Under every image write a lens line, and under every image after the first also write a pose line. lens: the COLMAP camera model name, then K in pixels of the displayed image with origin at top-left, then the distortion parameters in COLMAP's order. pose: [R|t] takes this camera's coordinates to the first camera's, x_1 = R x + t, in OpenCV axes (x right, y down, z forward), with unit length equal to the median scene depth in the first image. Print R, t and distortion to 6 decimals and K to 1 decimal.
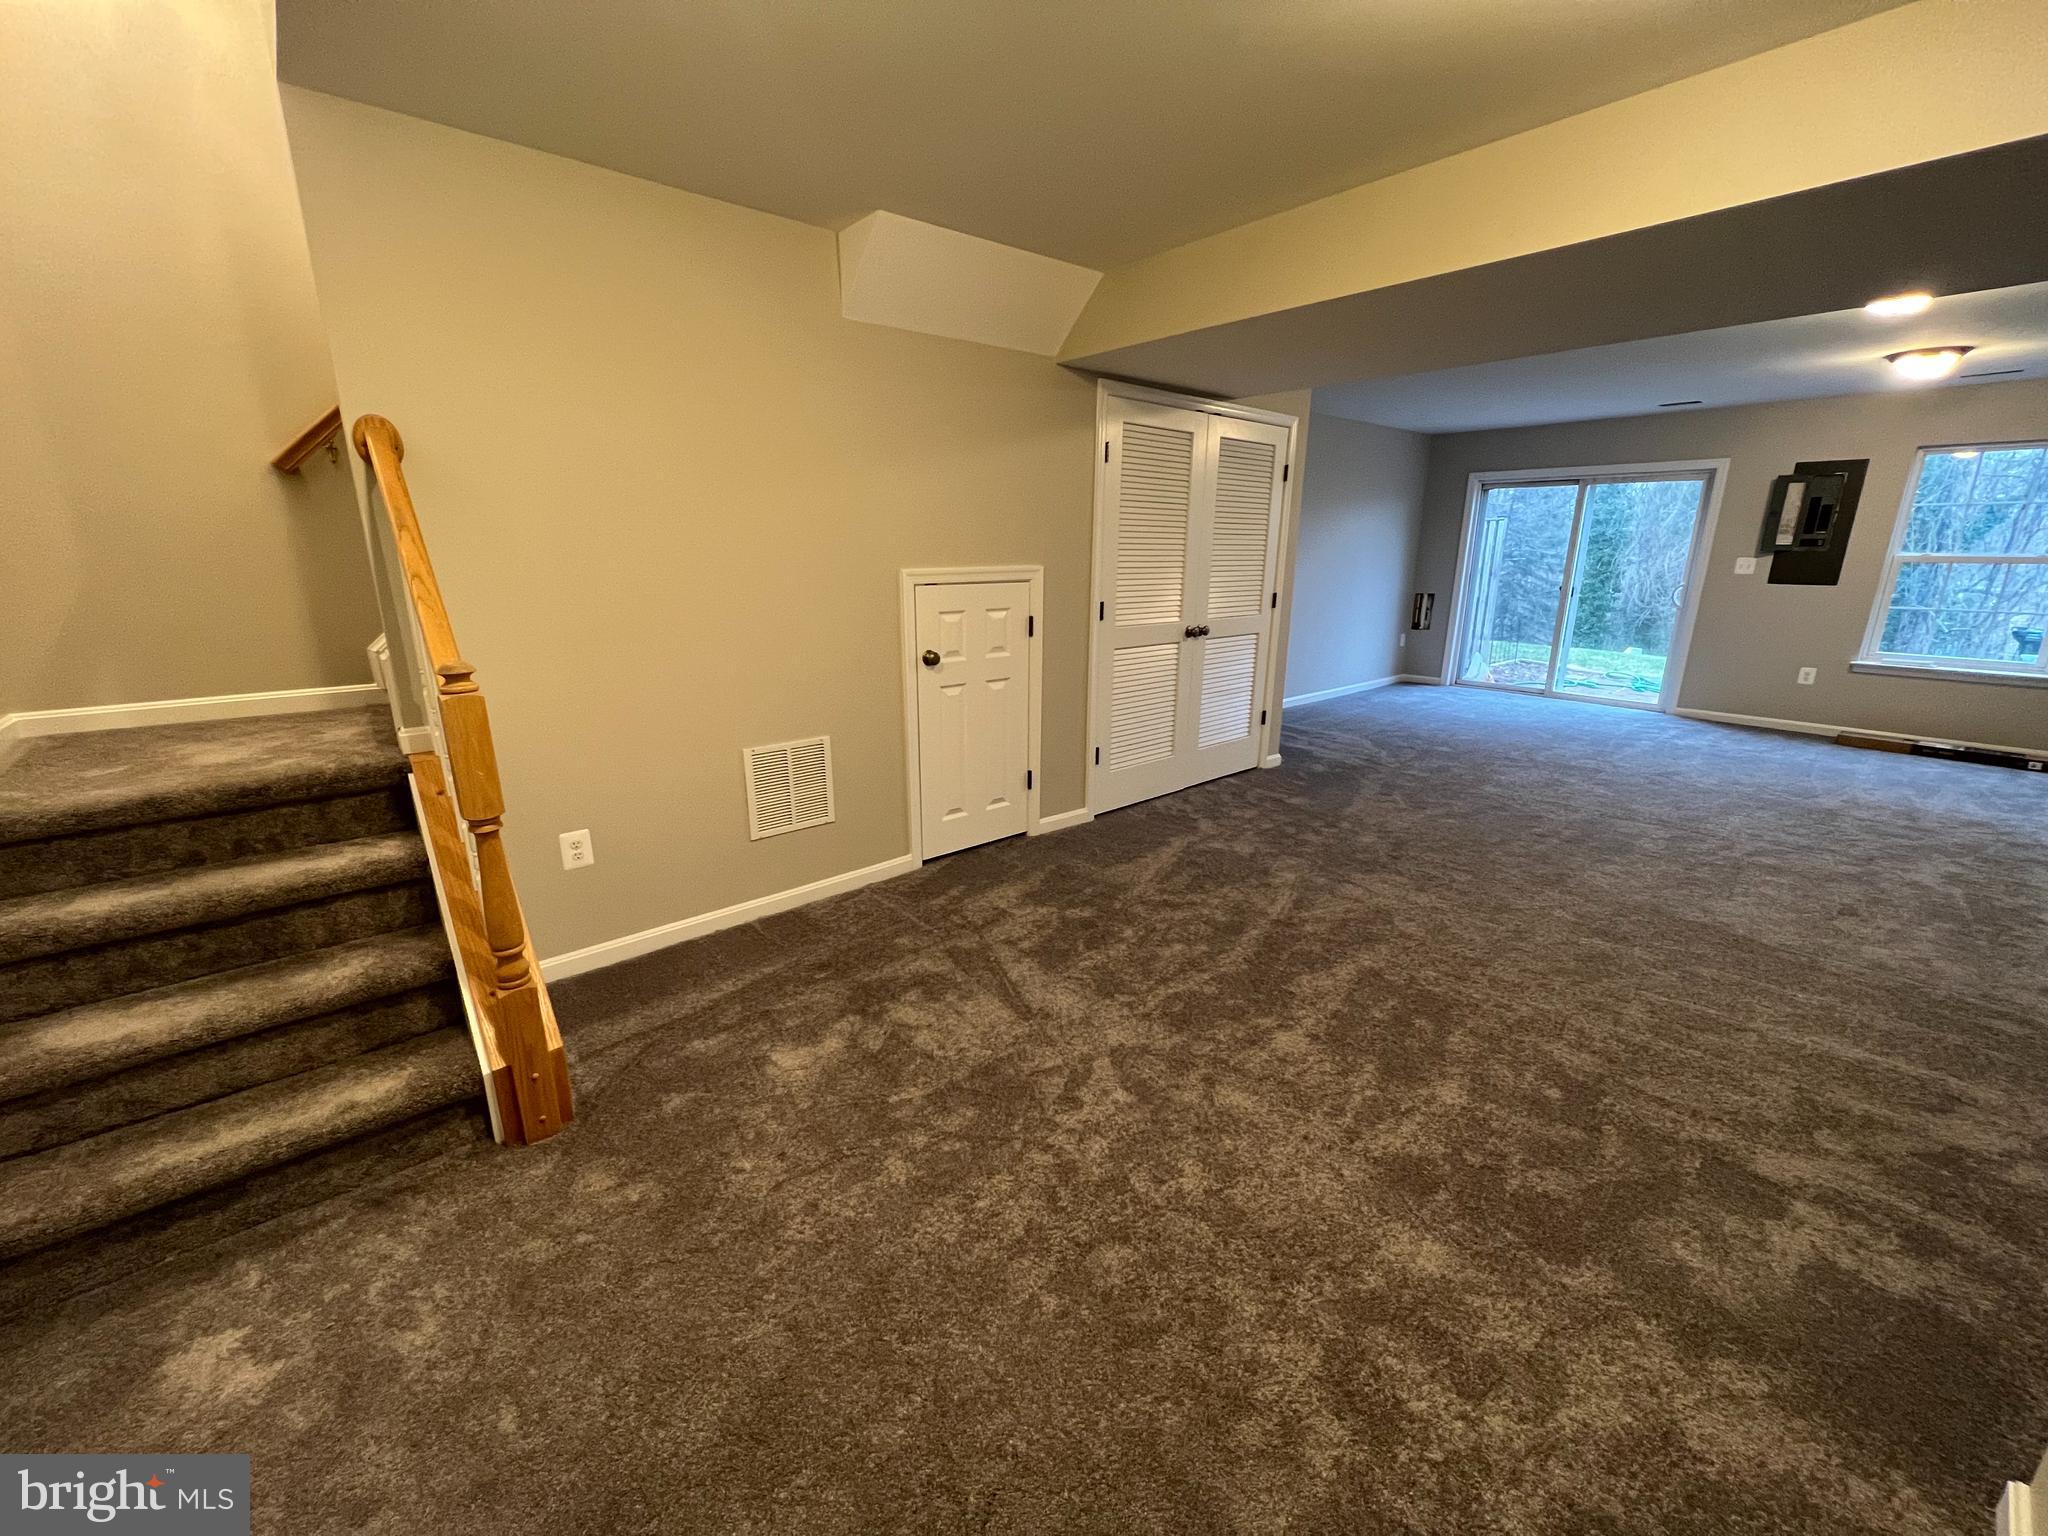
lens RADIAL K [[816.2, 0, 1017.2], [0, 816.2, 765.2], [0, 0, 1]] dist [-0.000303, 0.000143]
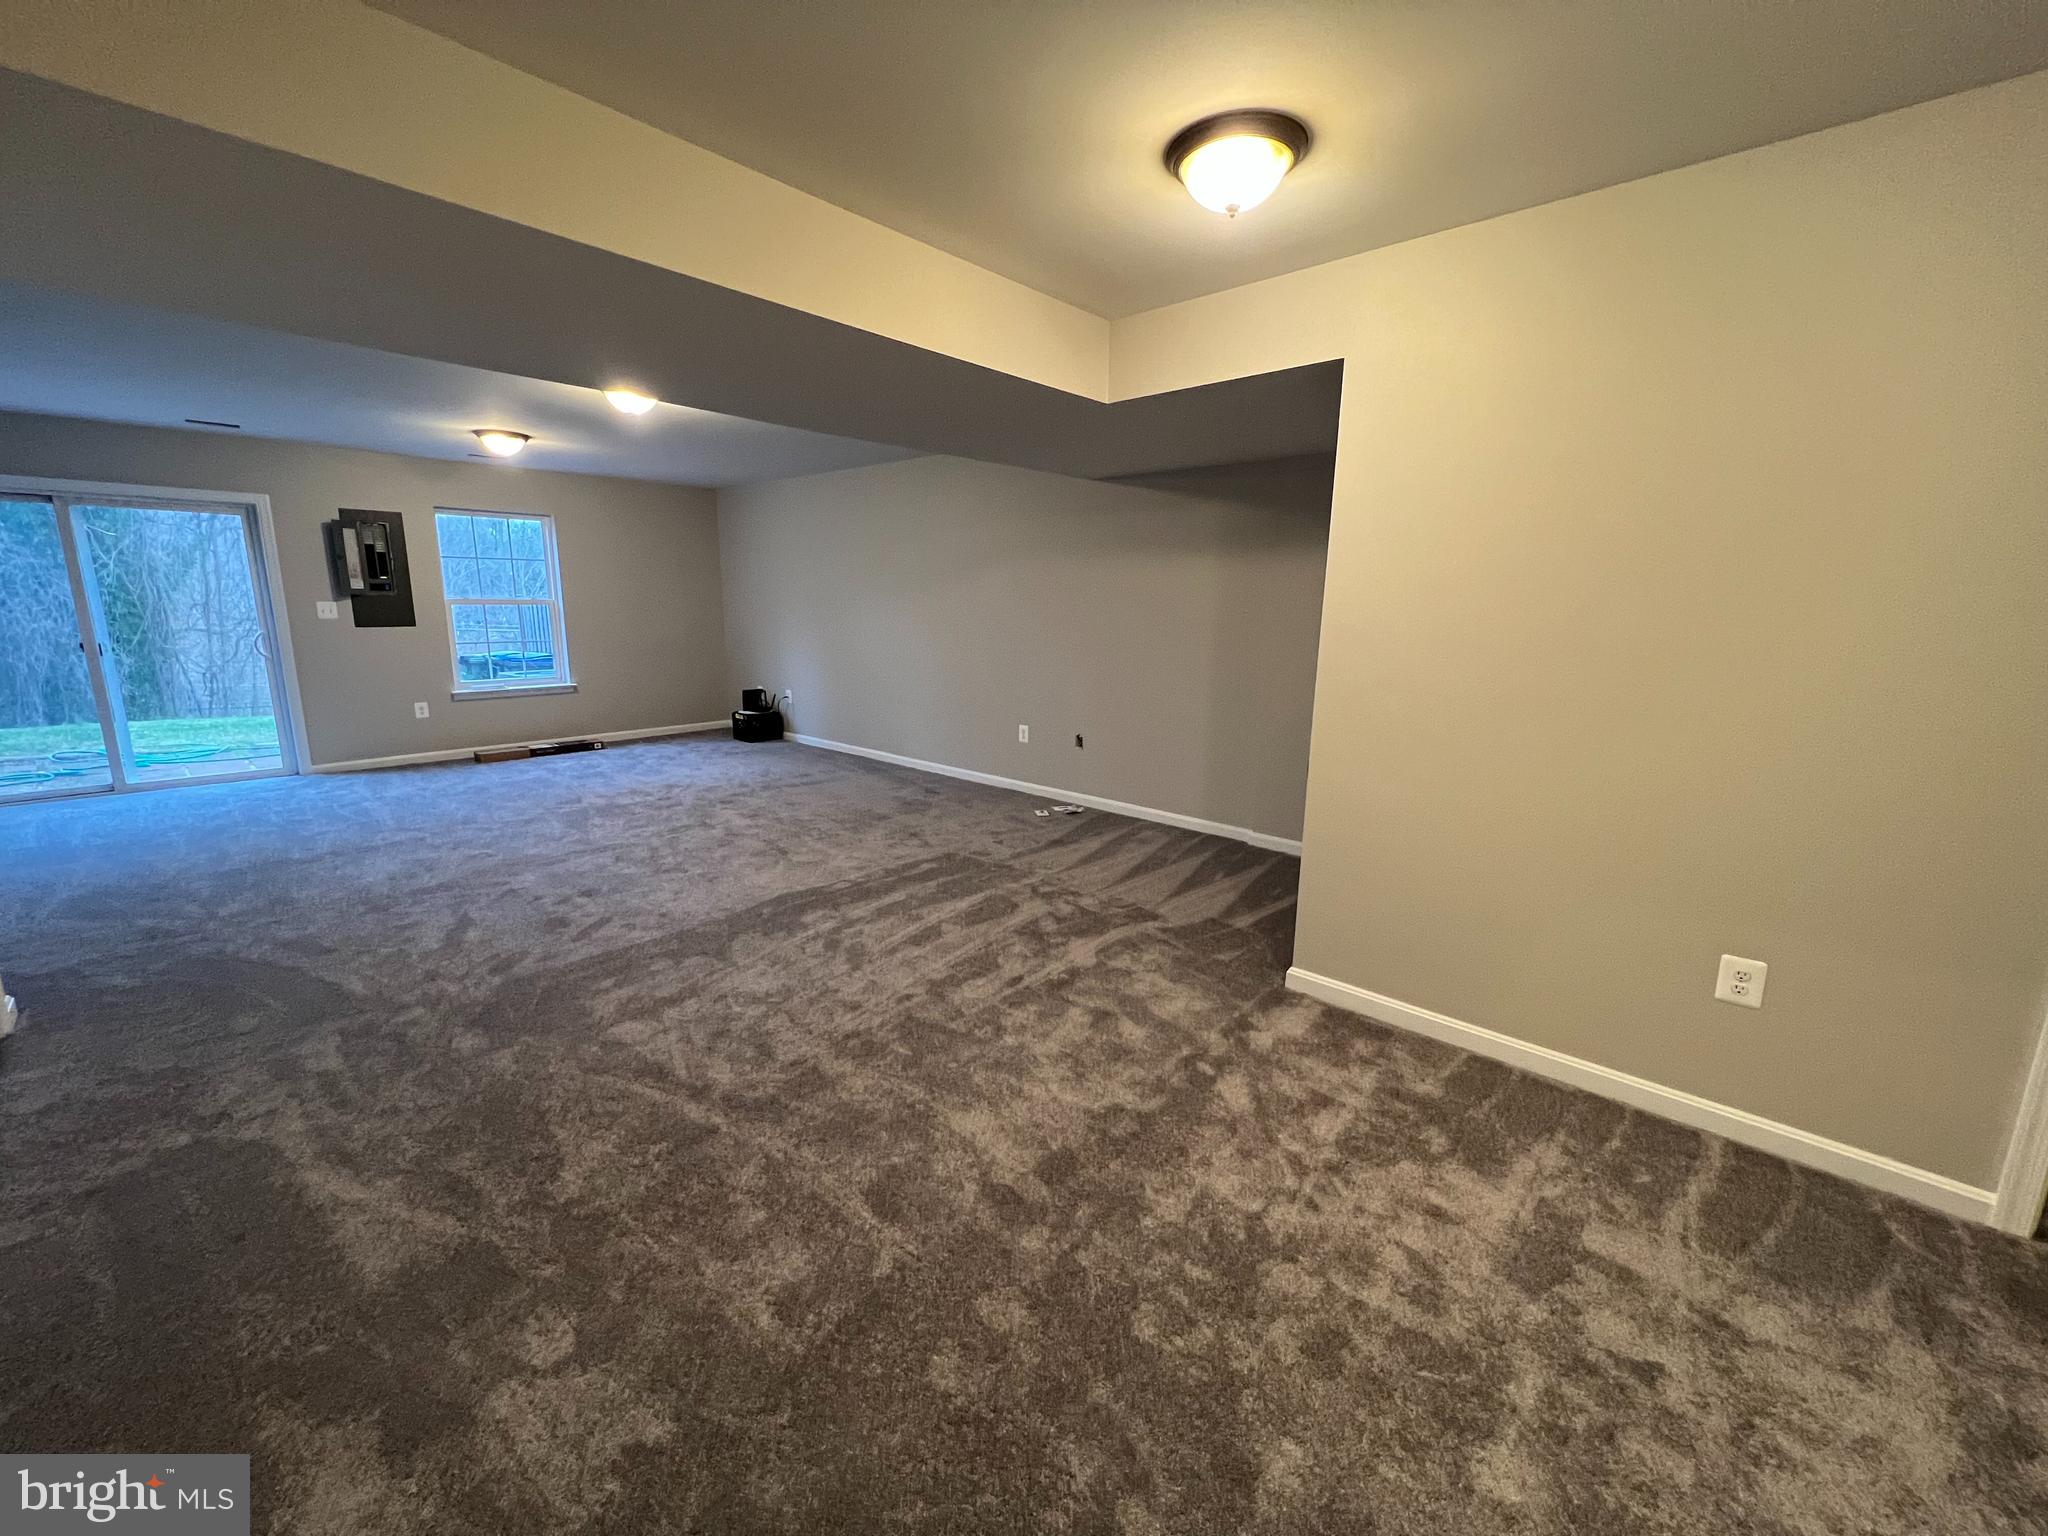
lens RADIAL K [[813.5, 0, 1019.1], [0, 813.5, 763.8], [0, 0, 1]] dist [-0.002055, -0.000129]
pose [[-0.123847, -0.201043, 0.971722, -0.295168], [0.248367, 0.941811, 0.226509, -0.147365], [-0.960716, 0.269396, -0.066708, 0.551401]]
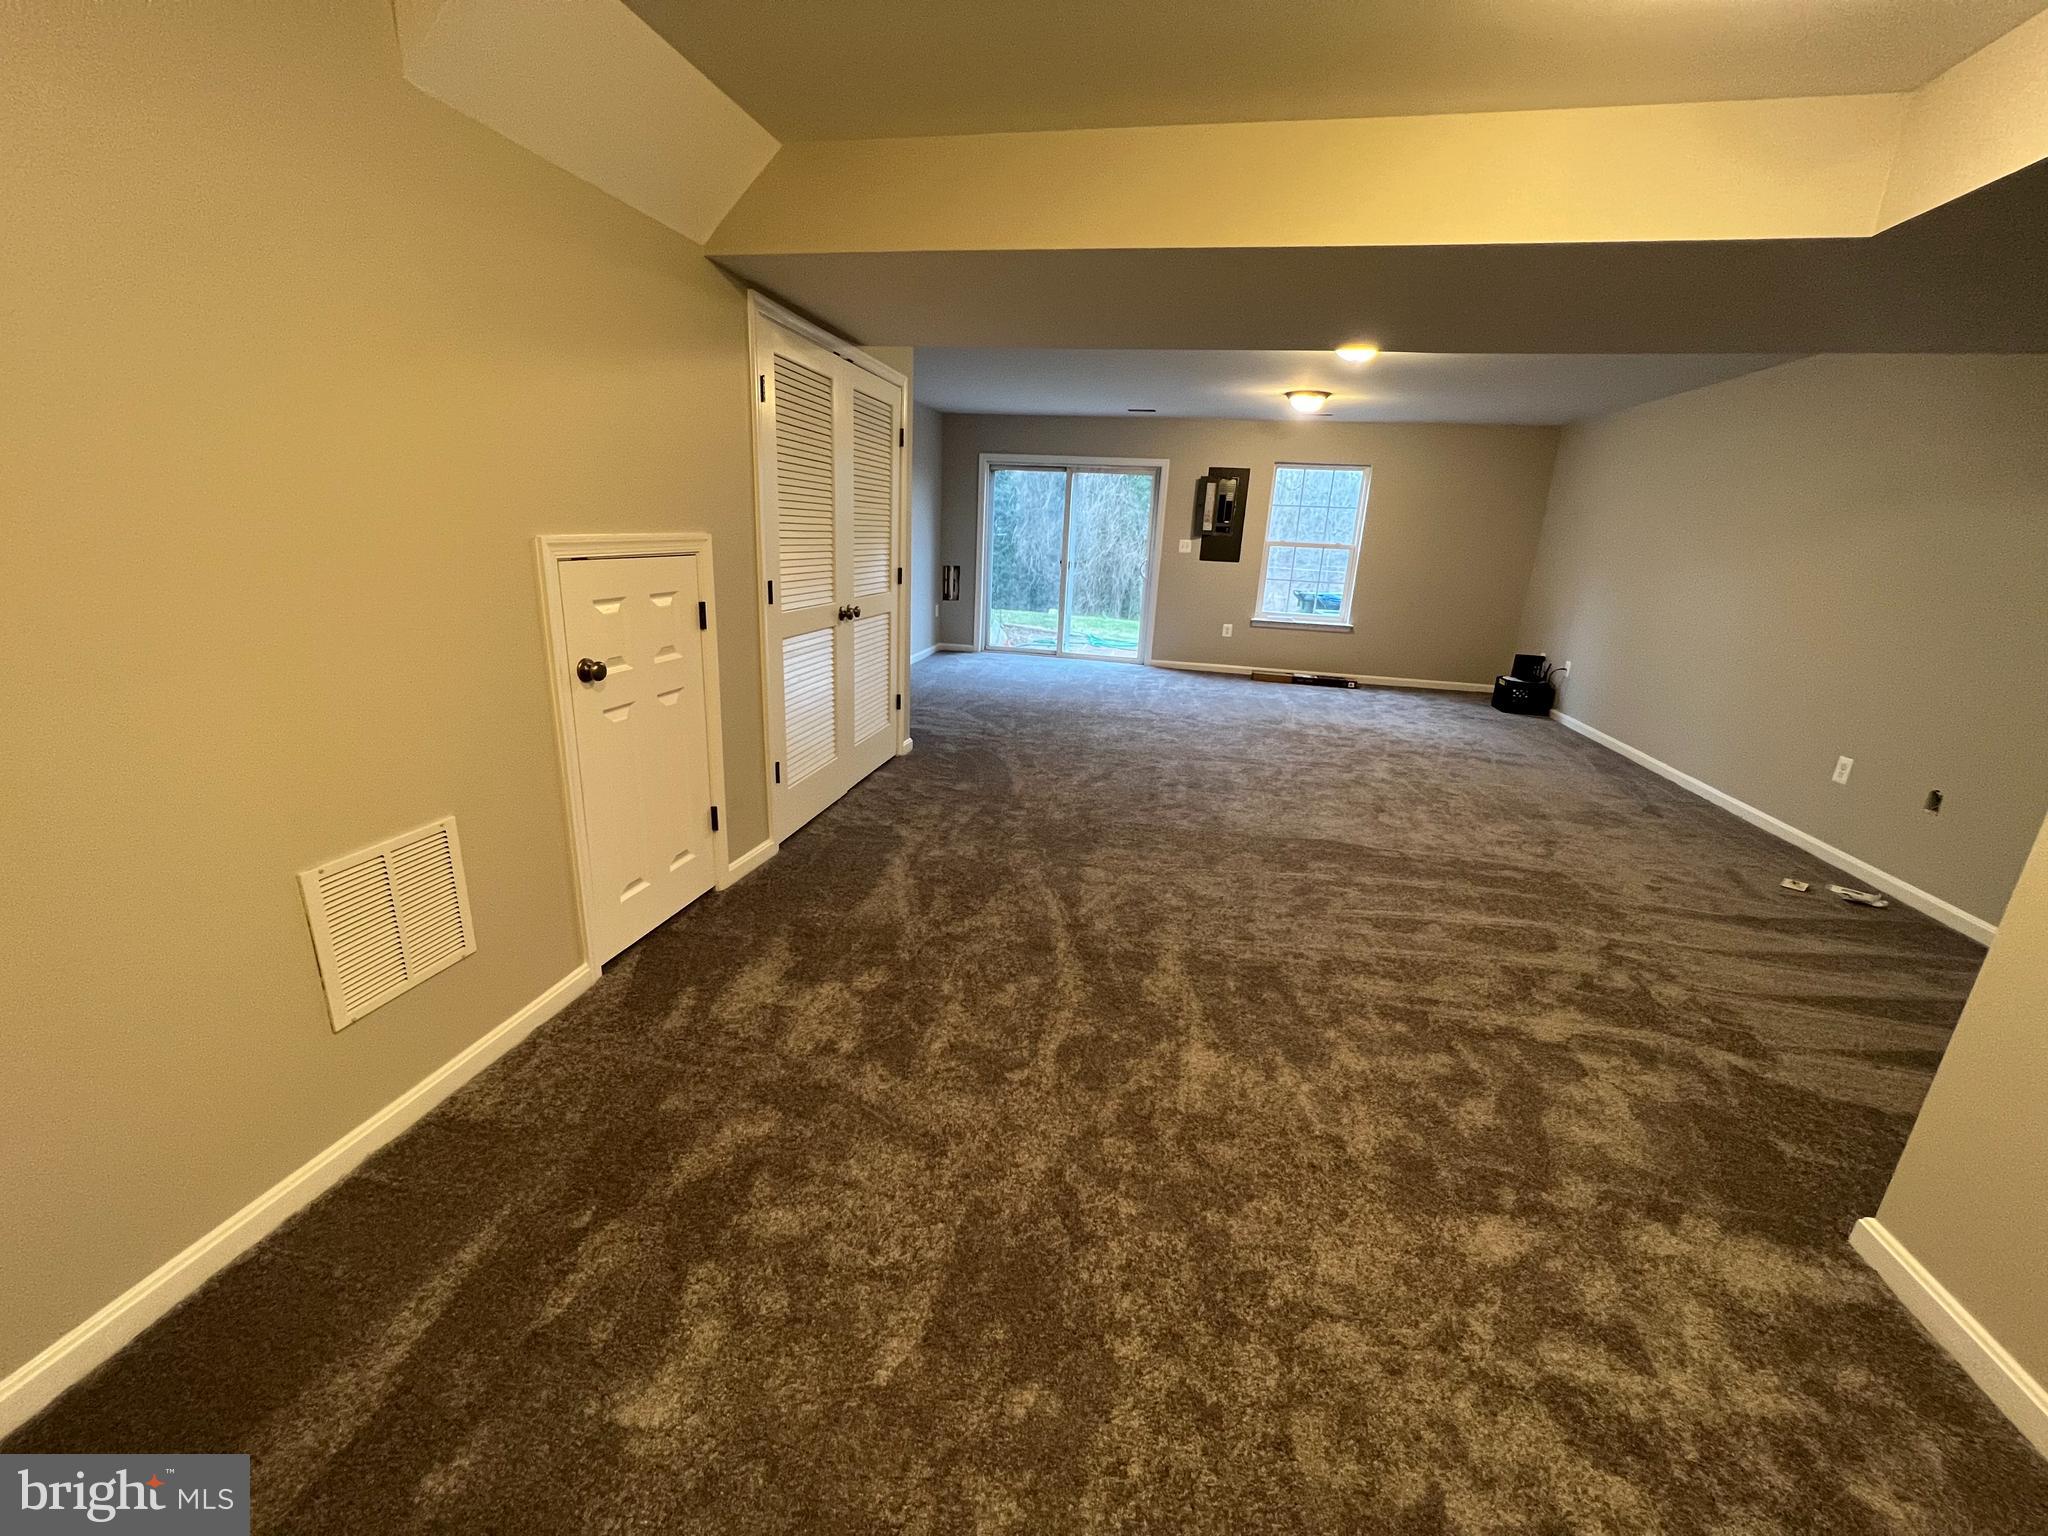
lens RADIAL K [[816.2, 0, 1017.2], [0, 816.2, 765.2], [0, 0, 1]] dist [-0.000303, 0.000143]
pose [[0.792686, -0.141012, 0.593098, -0.207307], [0.118633, 0.989963, 0.076813, -0.056649], [-0.597976, 0.009472, 0.801458, 0.227508]]
